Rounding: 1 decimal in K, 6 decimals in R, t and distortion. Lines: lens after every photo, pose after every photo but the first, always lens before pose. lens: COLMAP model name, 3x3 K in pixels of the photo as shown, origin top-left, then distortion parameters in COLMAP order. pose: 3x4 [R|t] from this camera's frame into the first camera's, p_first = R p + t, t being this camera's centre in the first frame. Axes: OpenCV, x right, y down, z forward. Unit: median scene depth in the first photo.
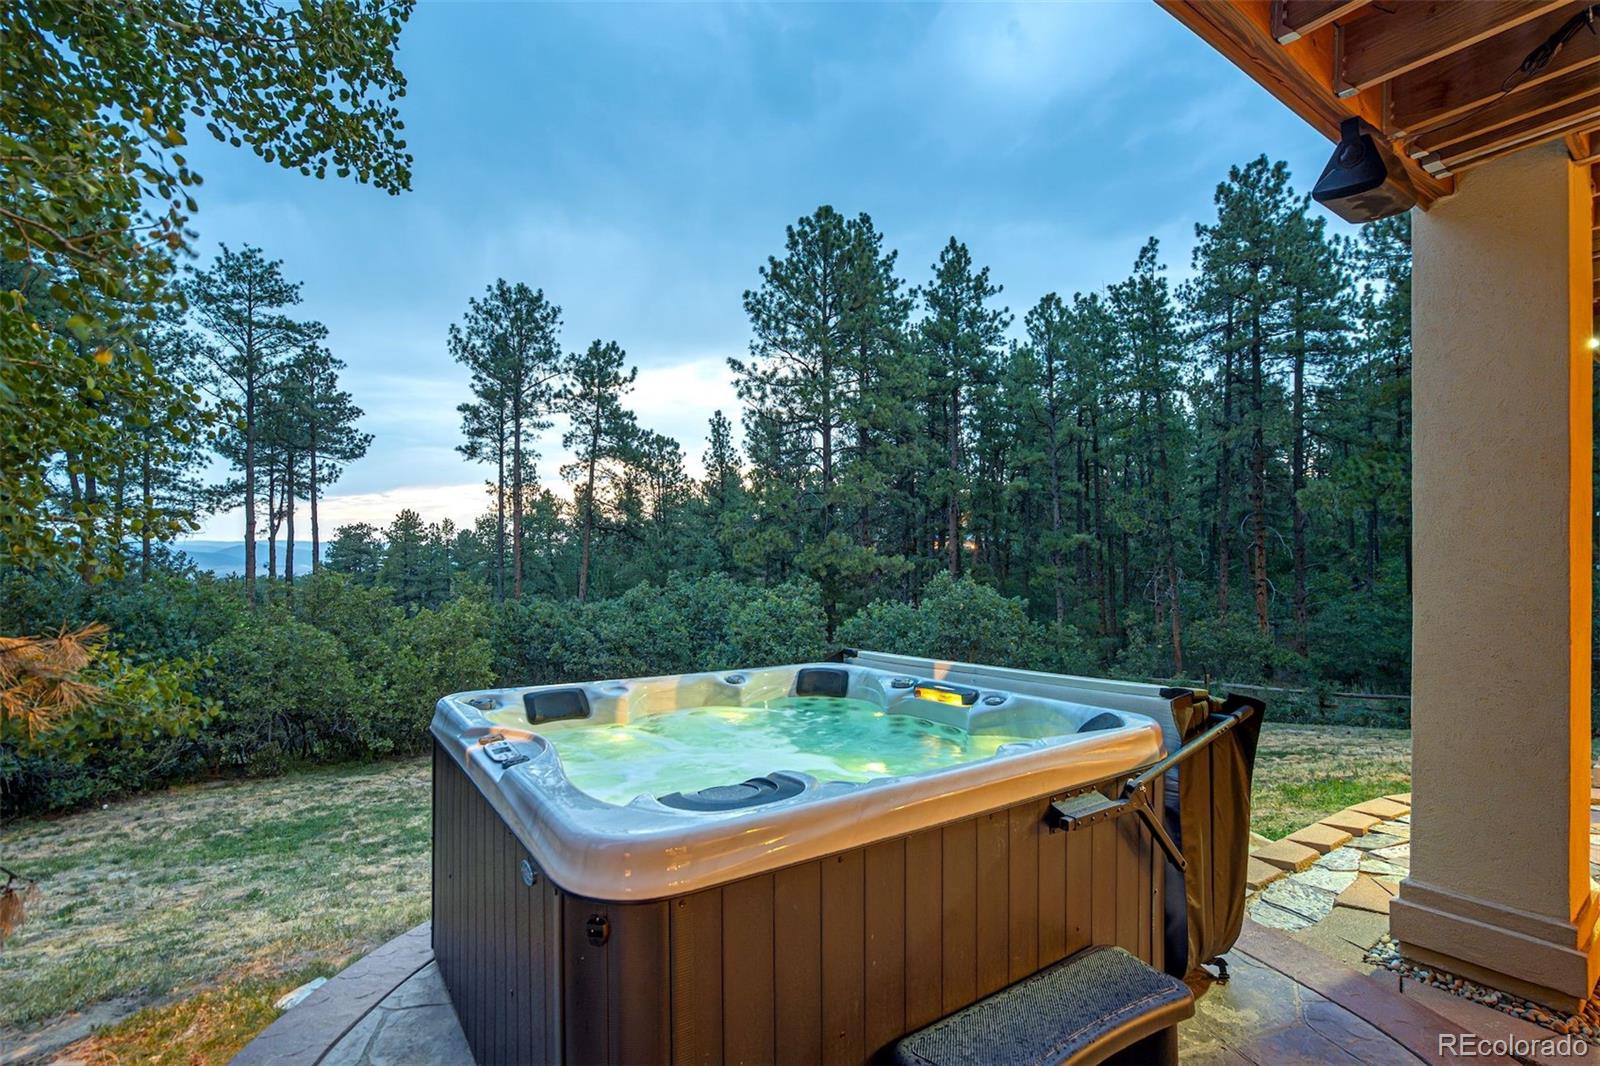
lens RADIAL K [[764.8, 0, 810.7], [0, 764.8, 558.1], [0, 0, 1]] dist [-0.022570, -0.000016]
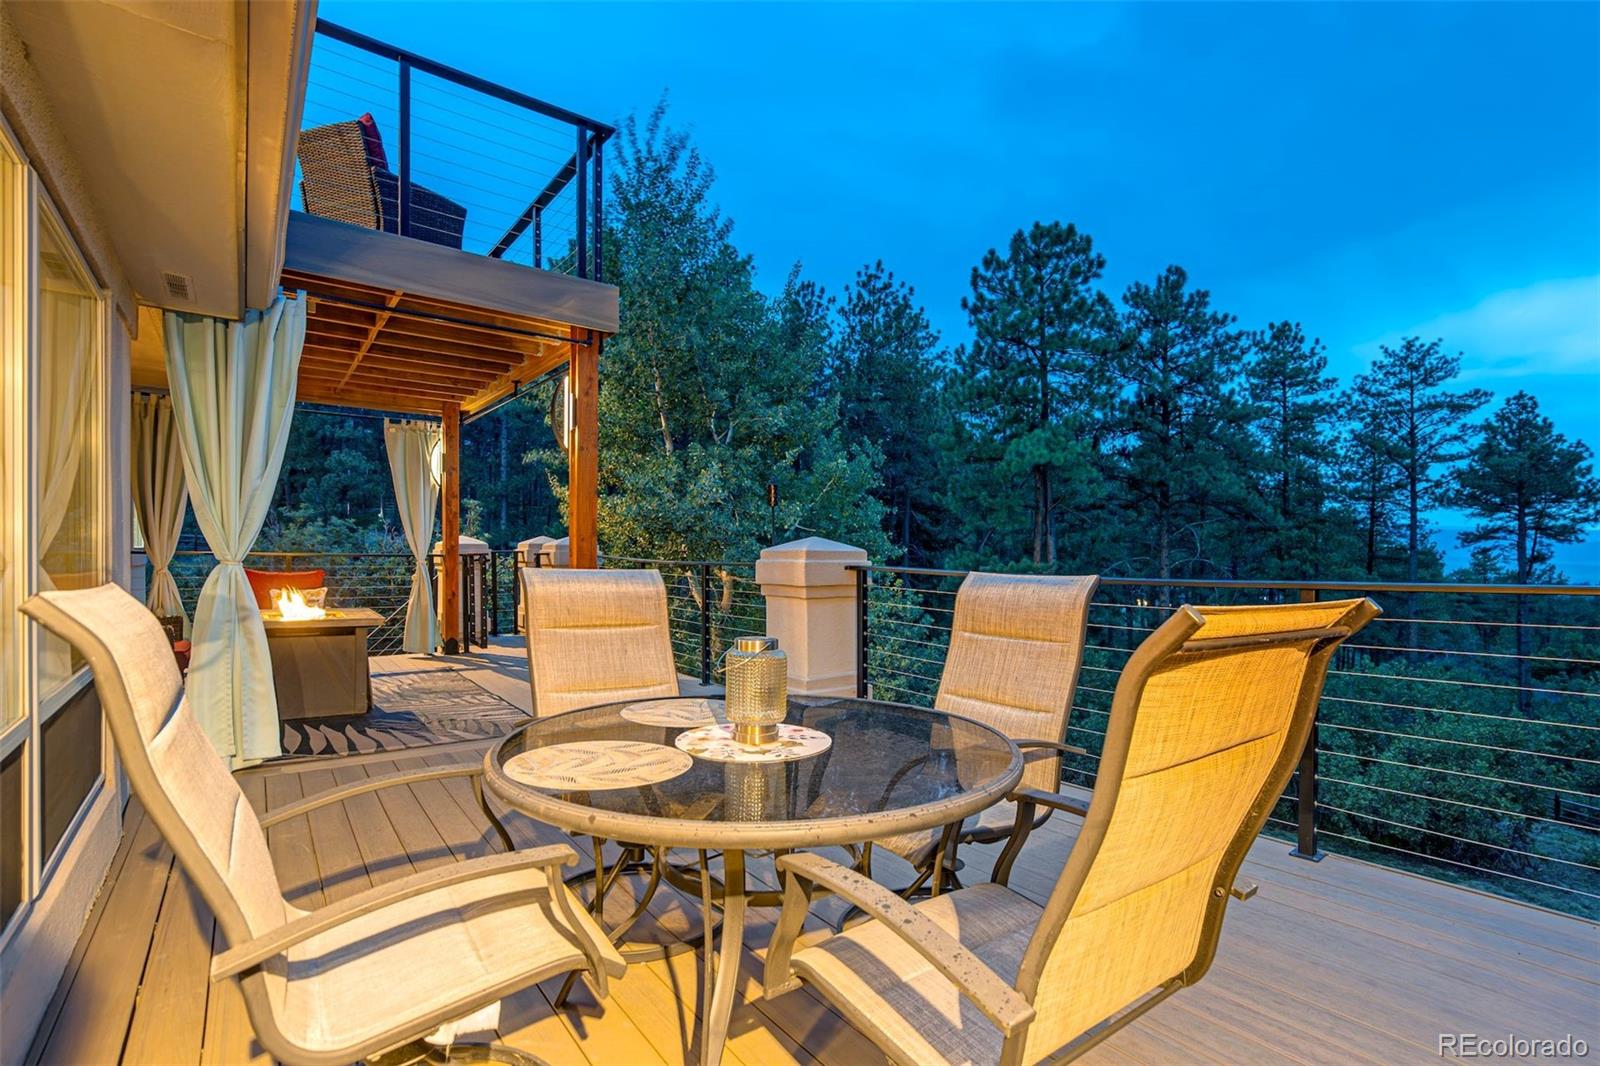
lens RADIAL K [[743.8, 0, 793.0], [0, 743.8, 552.4], [0, 0, 1]] dist [-0.078210, 0.040768]
pose [[0.004044, 0.014829, -0.999882, 0.243790], [-0.010989, 0.999830, 0.014784, -0.083657], [0.999931, 0.010928, 0.004206, 0.073397]]
